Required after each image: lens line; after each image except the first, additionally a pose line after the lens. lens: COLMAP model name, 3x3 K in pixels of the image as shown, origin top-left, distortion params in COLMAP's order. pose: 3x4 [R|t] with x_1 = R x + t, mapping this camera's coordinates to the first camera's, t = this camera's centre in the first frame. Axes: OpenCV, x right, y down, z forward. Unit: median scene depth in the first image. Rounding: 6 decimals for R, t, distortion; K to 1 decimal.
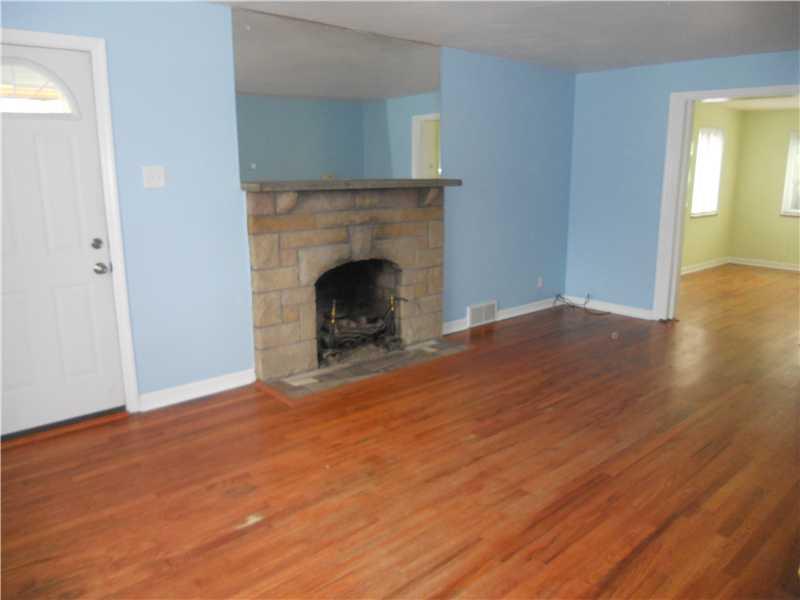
lens RADIAL K [[611.7, 0, 400.0], [0, 611.7, 300.0], [0, 0, 1]] dist [-0.035963, 0.004298]
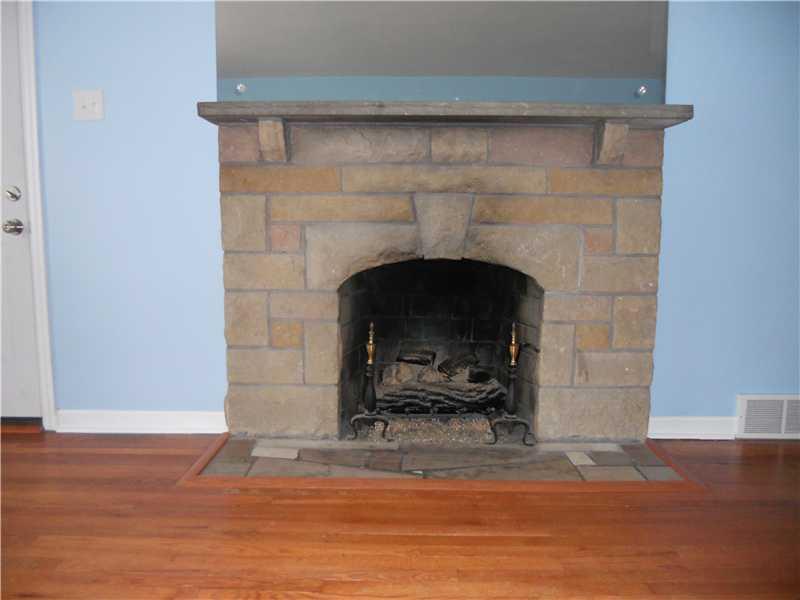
lens RADIAL K [[611.7, 0, 400.0], [0, 611.7, 300.0], [0, 0, 1]] dist [-0.035963, 0.004298]
pose [[0.738553, 0.088438, -0.668370, 0.281051], [-0.151198, 0.987834, -0.036365, -0.004401], [0.657023, 0.127914, 0.742939, 0.597681]]
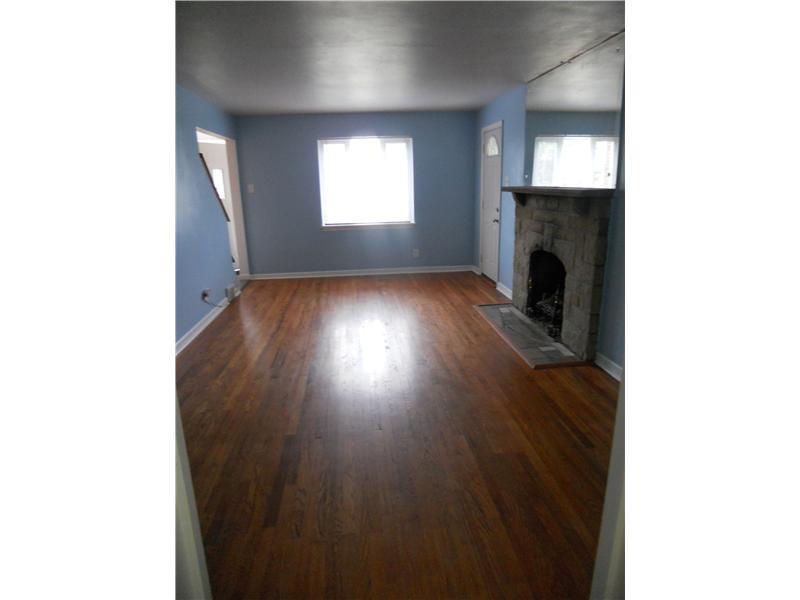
lens RADIAL K [[450.8, 0, 400.0], [0, 450.8, 300.0], [0, 0, 1]] dist [-0.000655, 0.000265]
pose [[-0.588547, 0.227863, -0.775687, 0.880888], [-0.144473, 0.914372, 0.378221, -0.287643], [0.795450, 0.334667, -0.505231, 1.299009]]
